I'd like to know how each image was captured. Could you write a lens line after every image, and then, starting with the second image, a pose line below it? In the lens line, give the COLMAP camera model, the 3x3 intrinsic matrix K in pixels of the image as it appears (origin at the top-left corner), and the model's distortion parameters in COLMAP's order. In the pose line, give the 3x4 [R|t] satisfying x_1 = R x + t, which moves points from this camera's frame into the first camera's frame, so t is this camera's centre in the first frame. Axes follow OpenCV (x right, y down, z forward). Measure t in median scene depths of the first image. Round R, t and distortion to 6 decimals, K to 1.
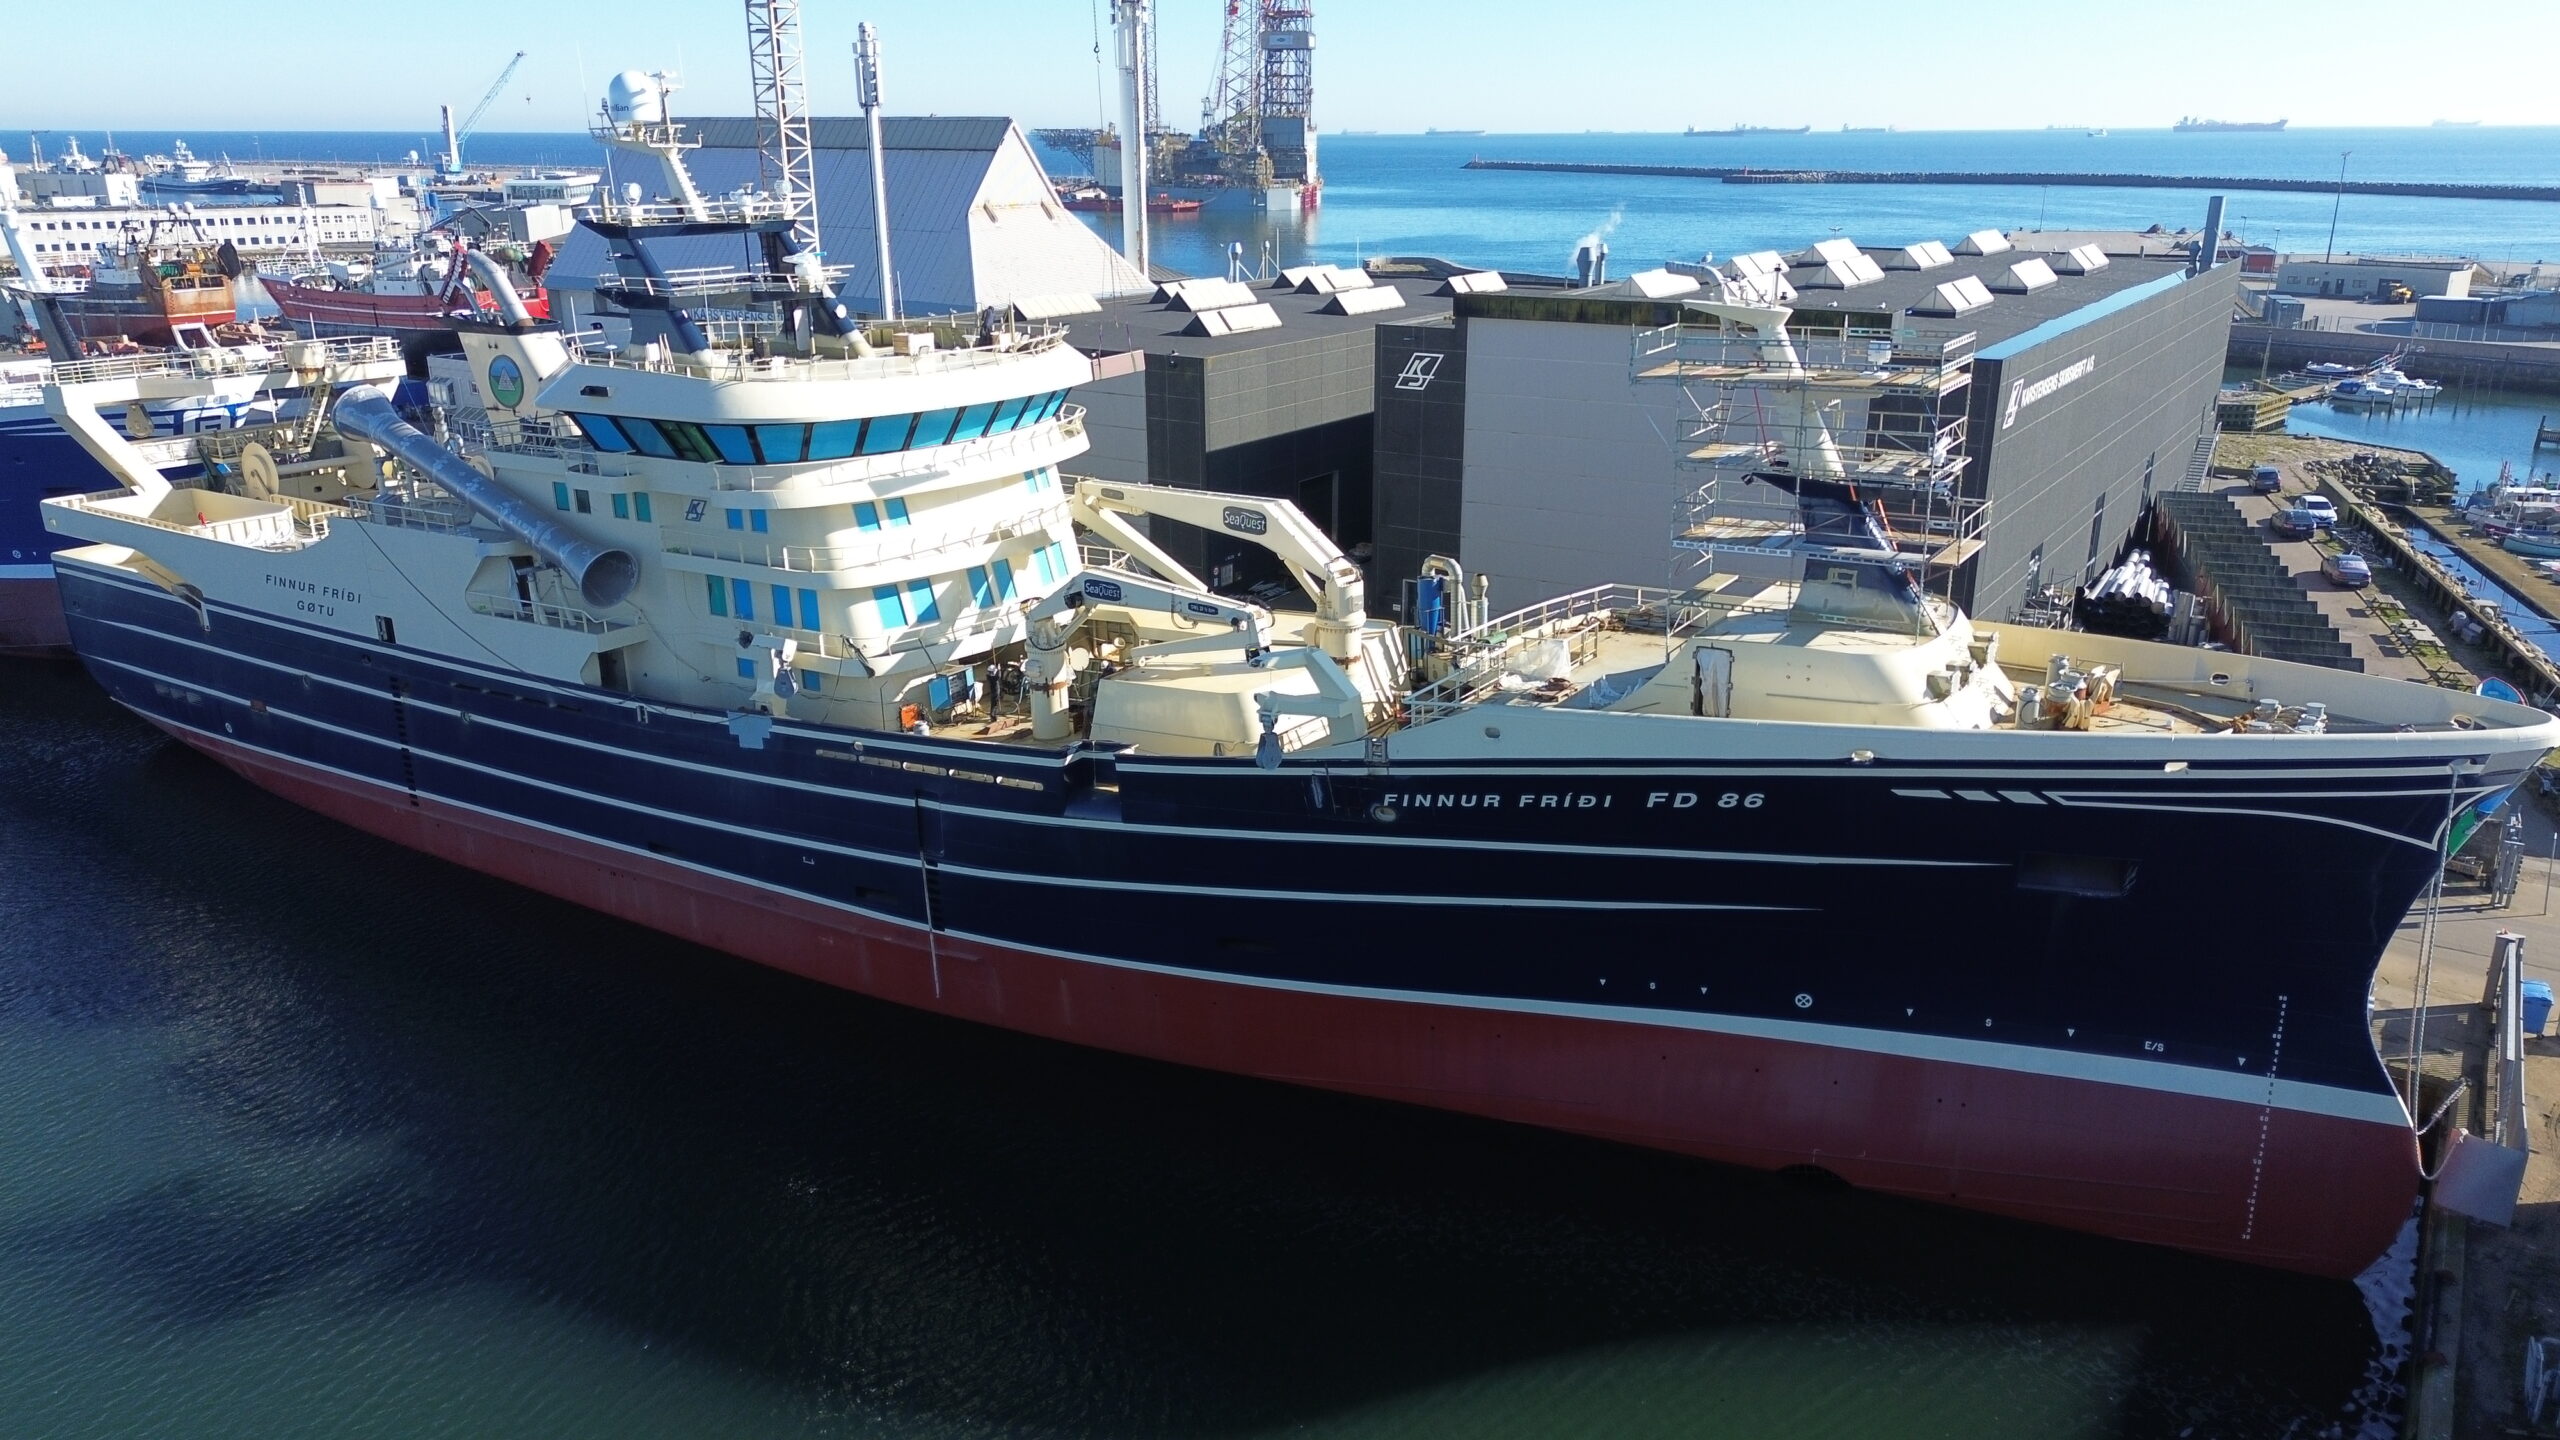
lens RADIAL K [[1821.6, 0, 1280.0], [0, 1821.6, 720.0], [0, 0, 1]] dist [0.074339, -0.070332]
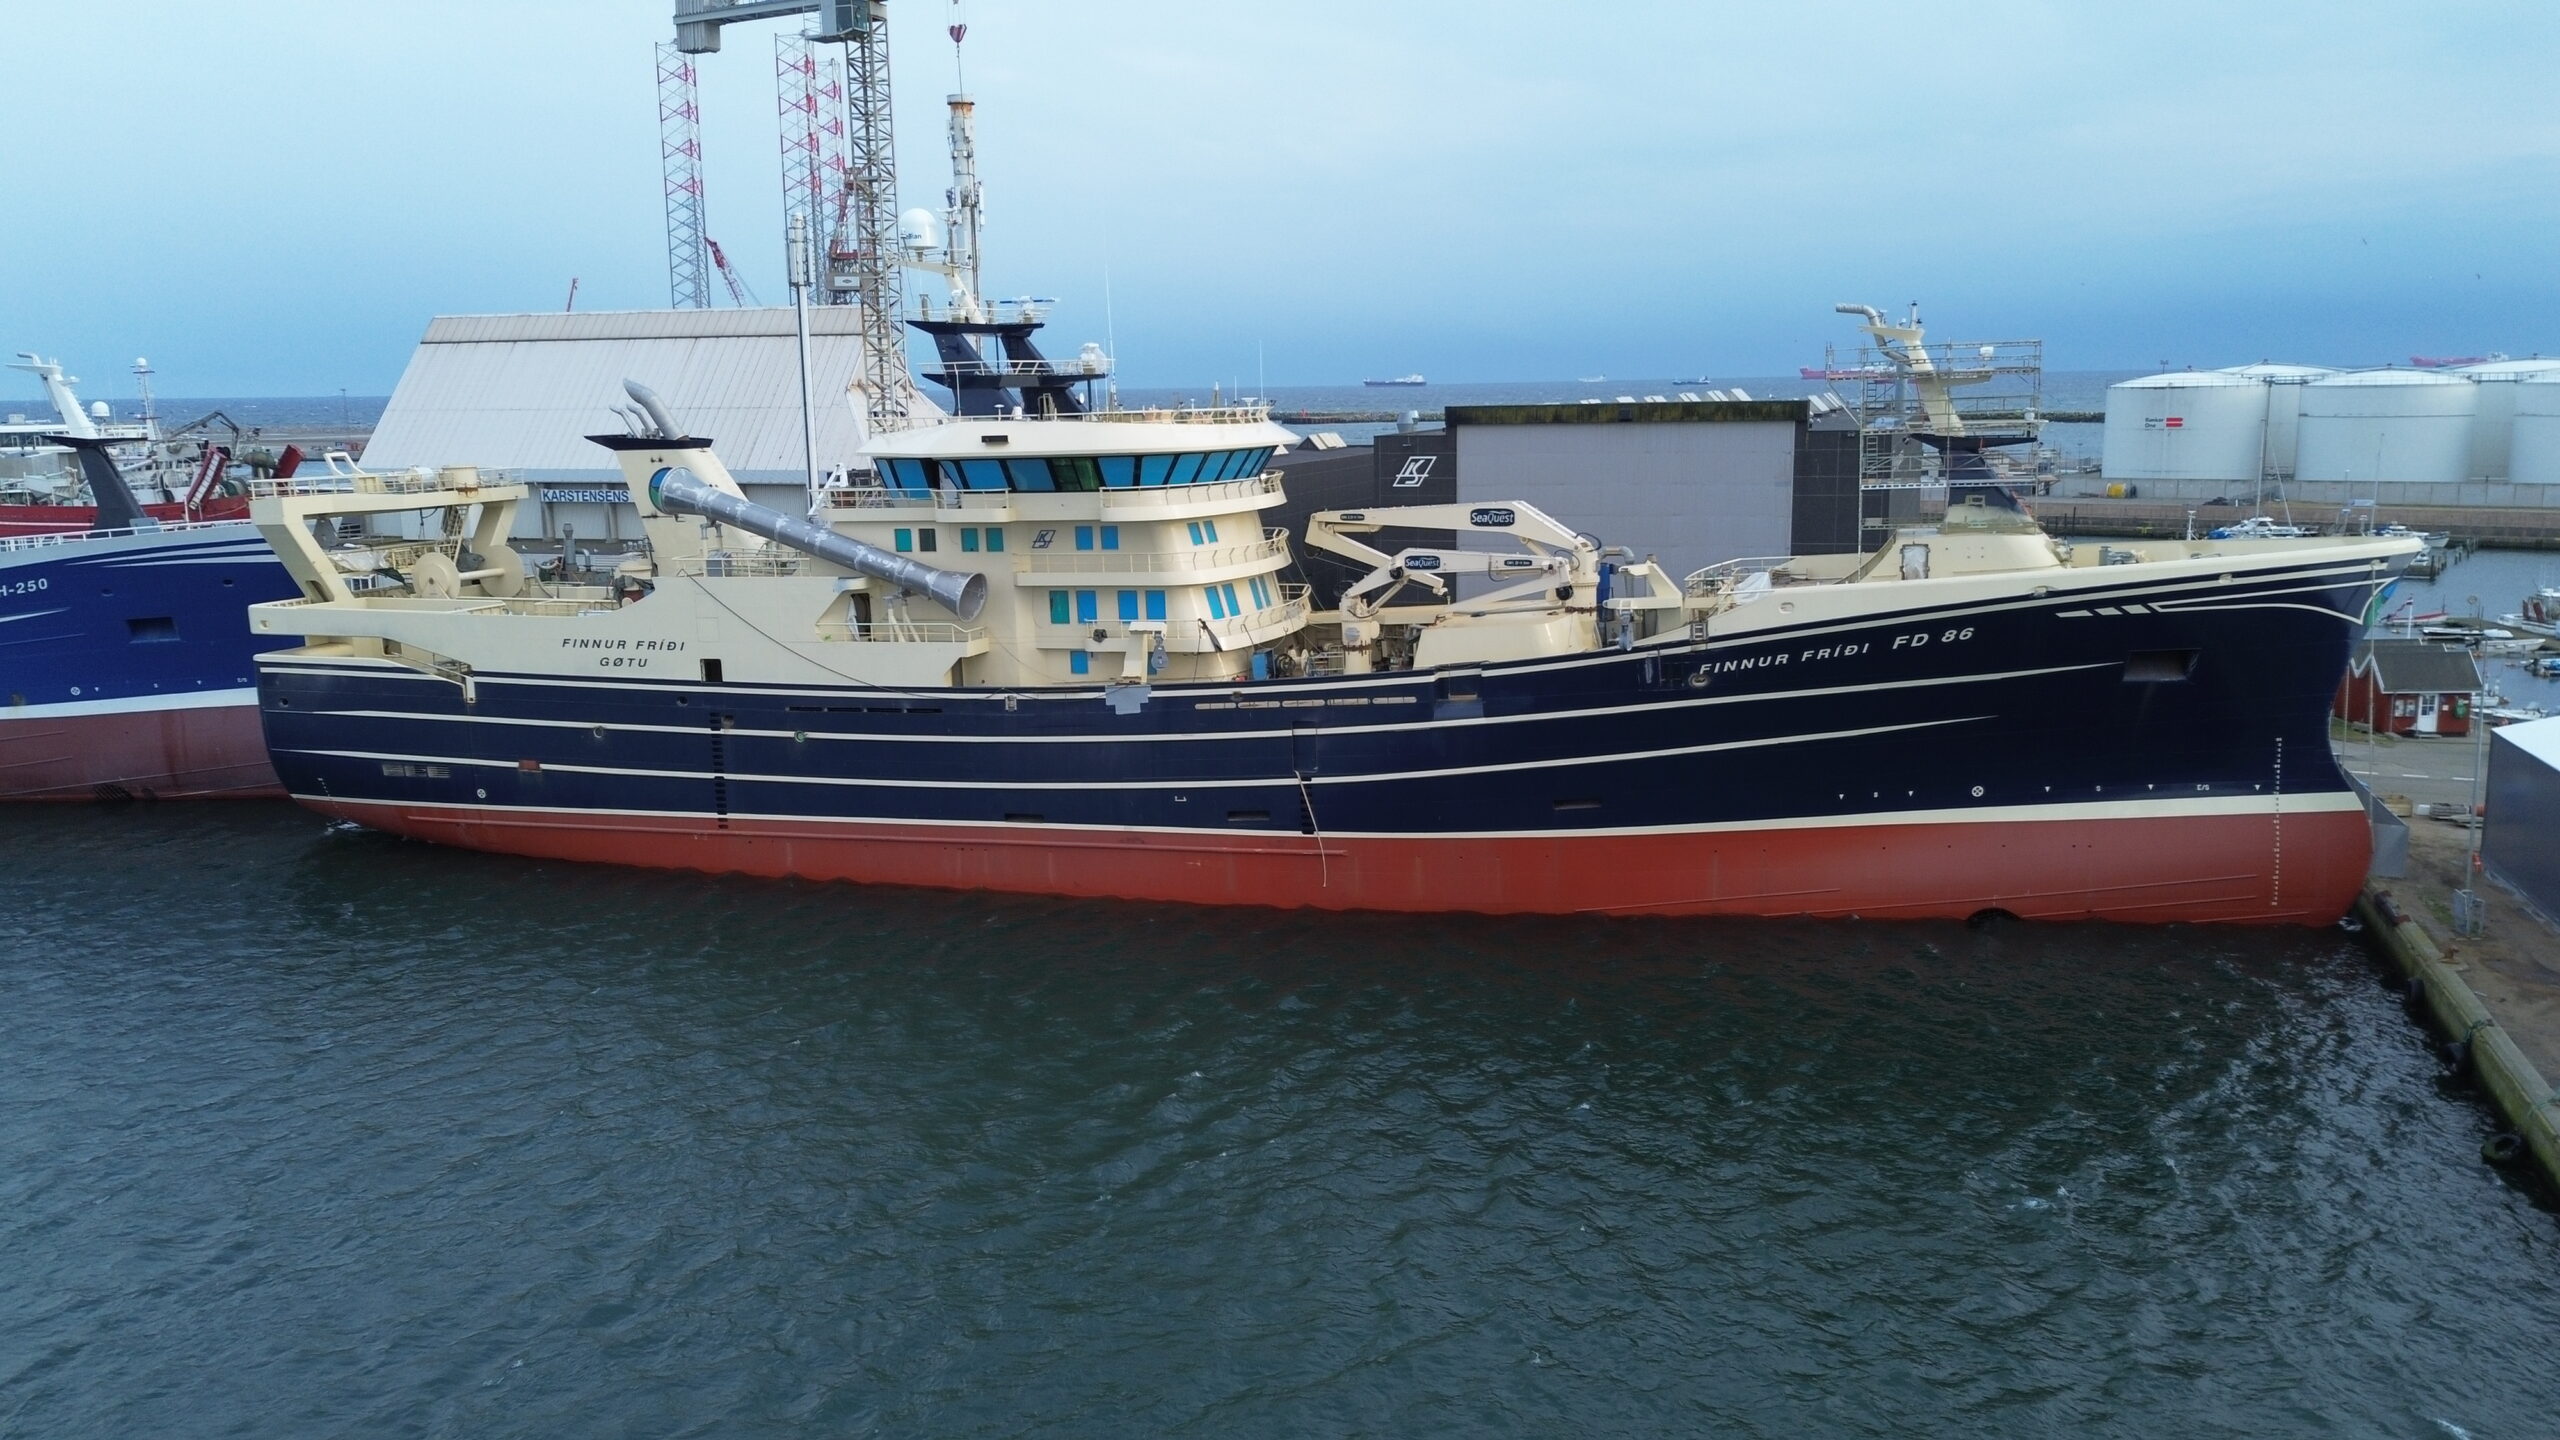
lens RADIAL K [[1998.1, 0, 1288.1], [0, 1998.1, 727.2], [0, 0, 1]] dist [0.072912, -0.102577]
pose [[0.965624, -0.055545, 0.253938, -0.499496], [0.091784, 0.986835, -0.133163, 0.204289], [-0.243198, 0.151893, 0.958010, -0.314521]]
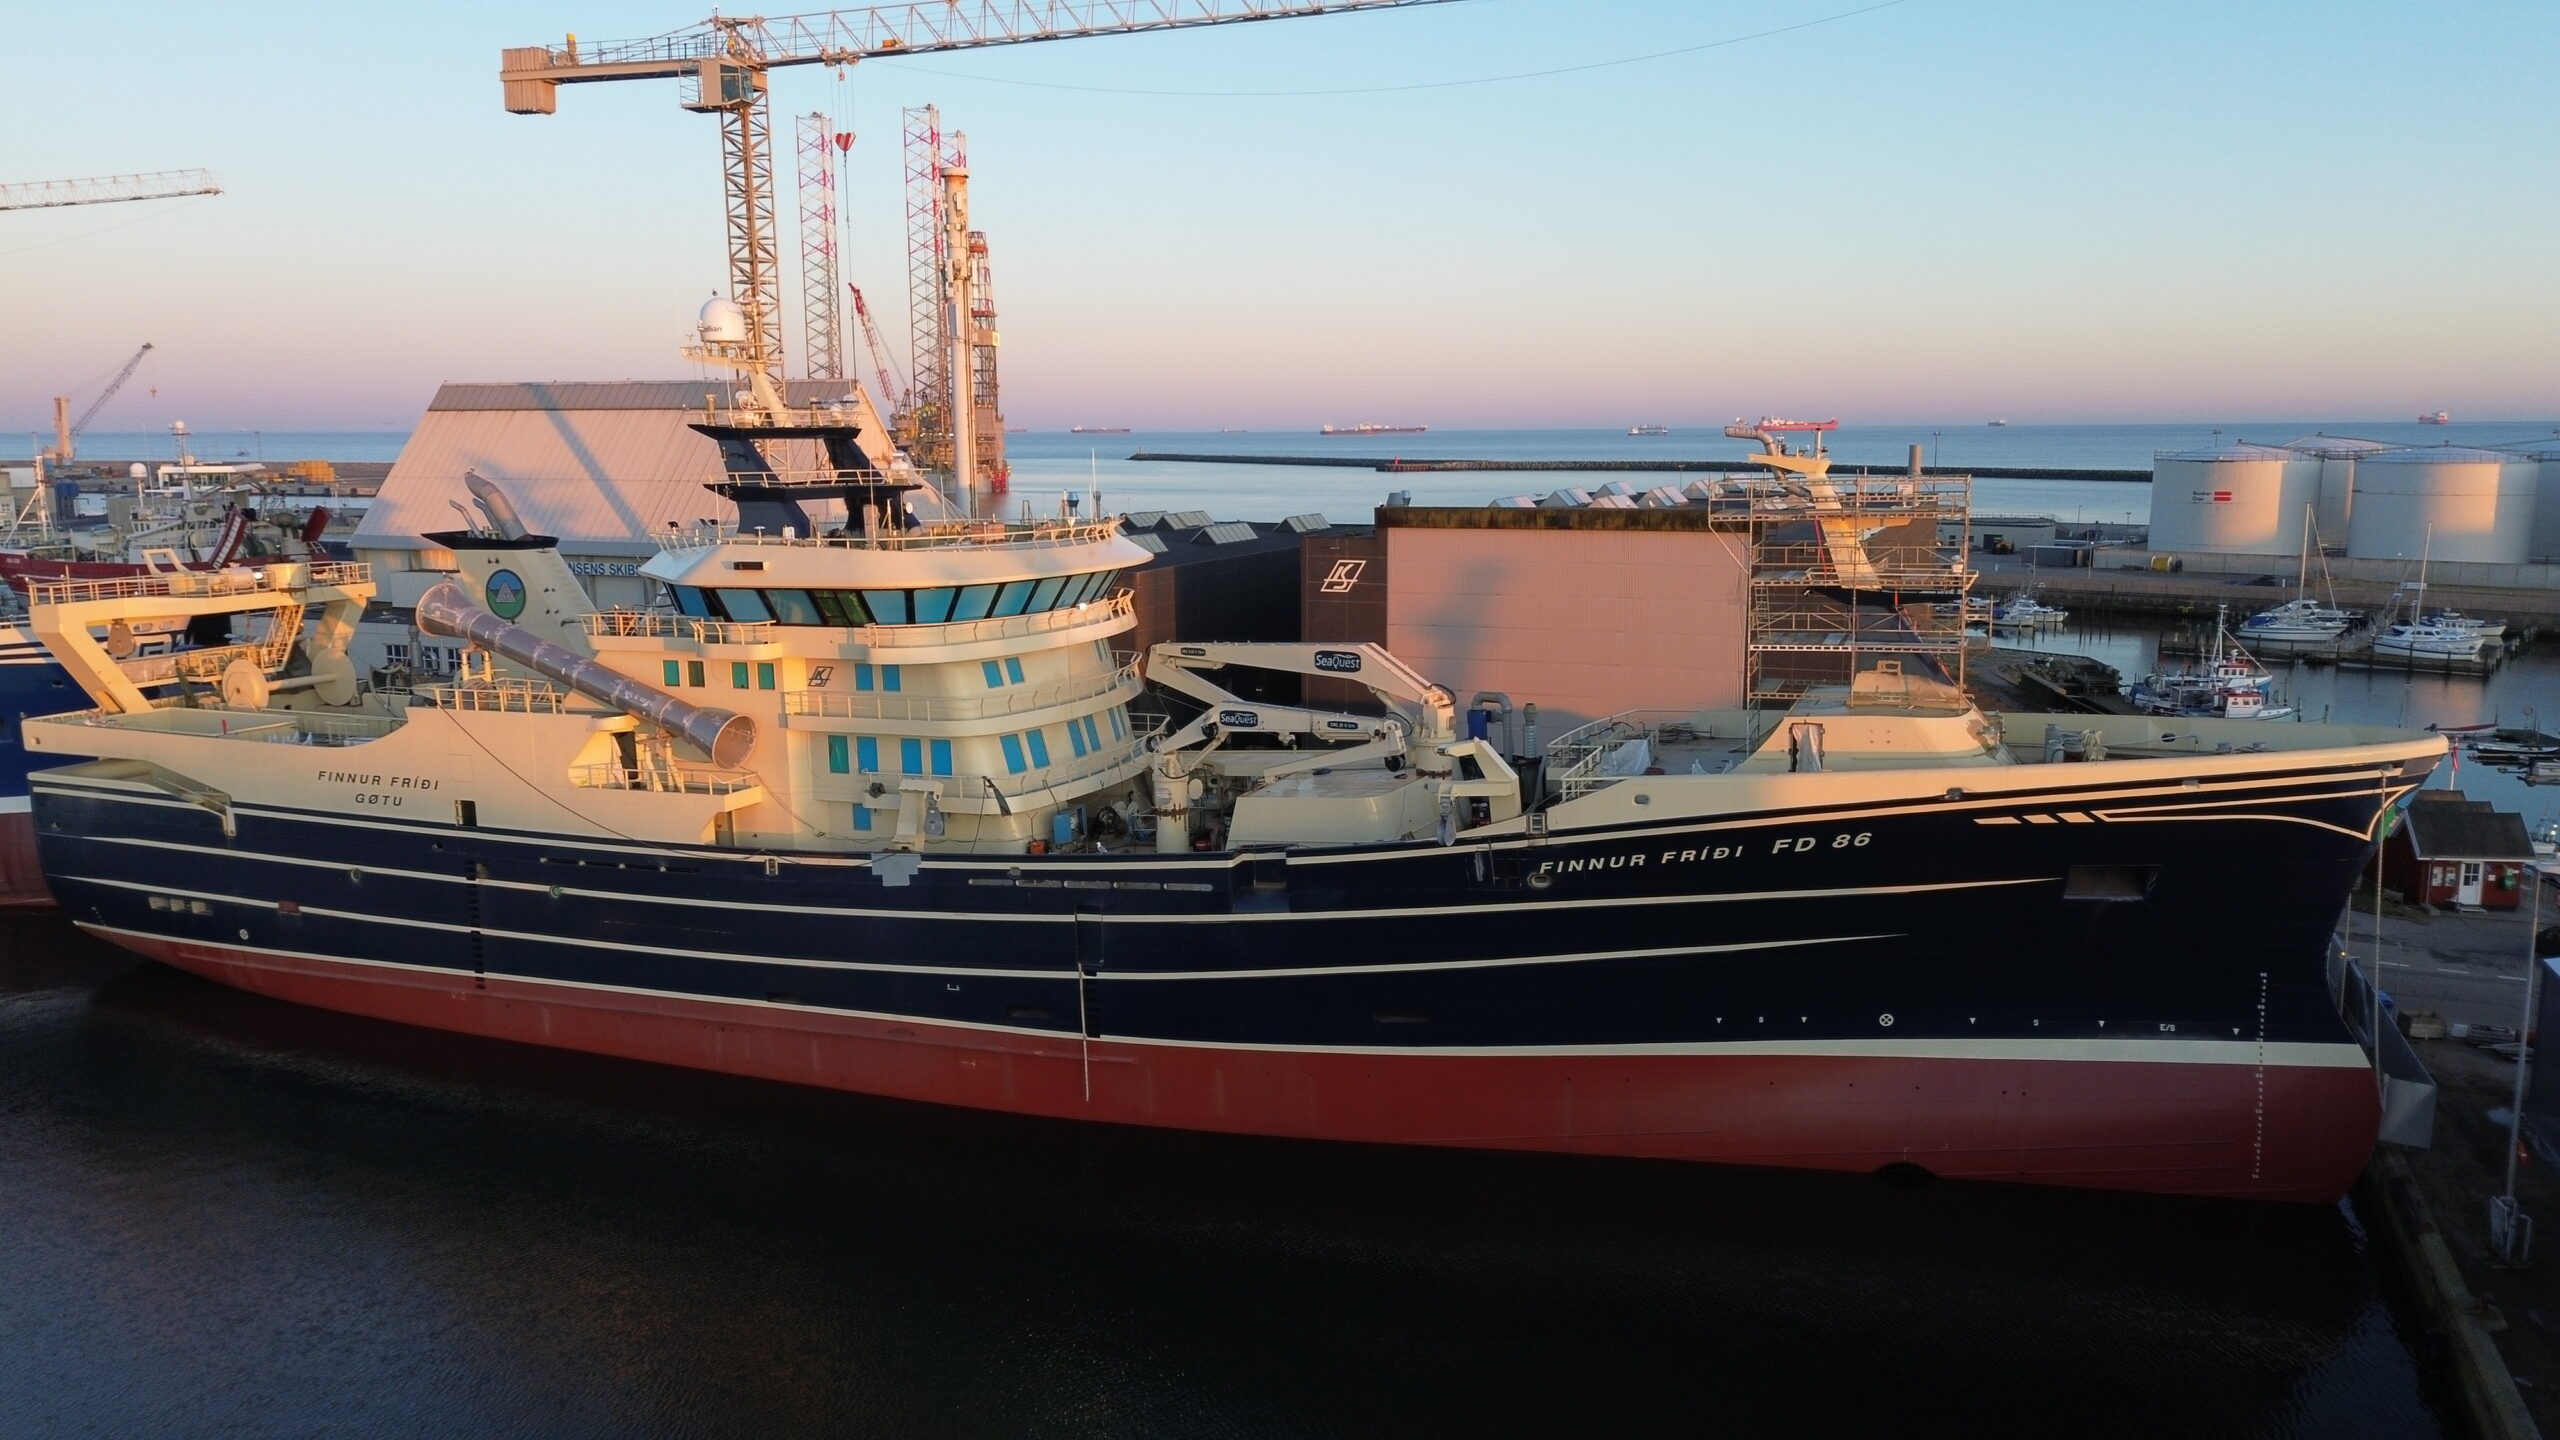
lens RADIAL K [[1828.2, 0, 1277.2], [0, 1828.2, 717.8], [0, 0, 1]] dist [0.065551, -0.069915]
pose [[0.981913, -0.031850, 0.186635, -0.250908], [0.060423, 0.986918, -0.149470, 0.087635], [-0.179433, 0.158044, 0.970992, -0.101995]]
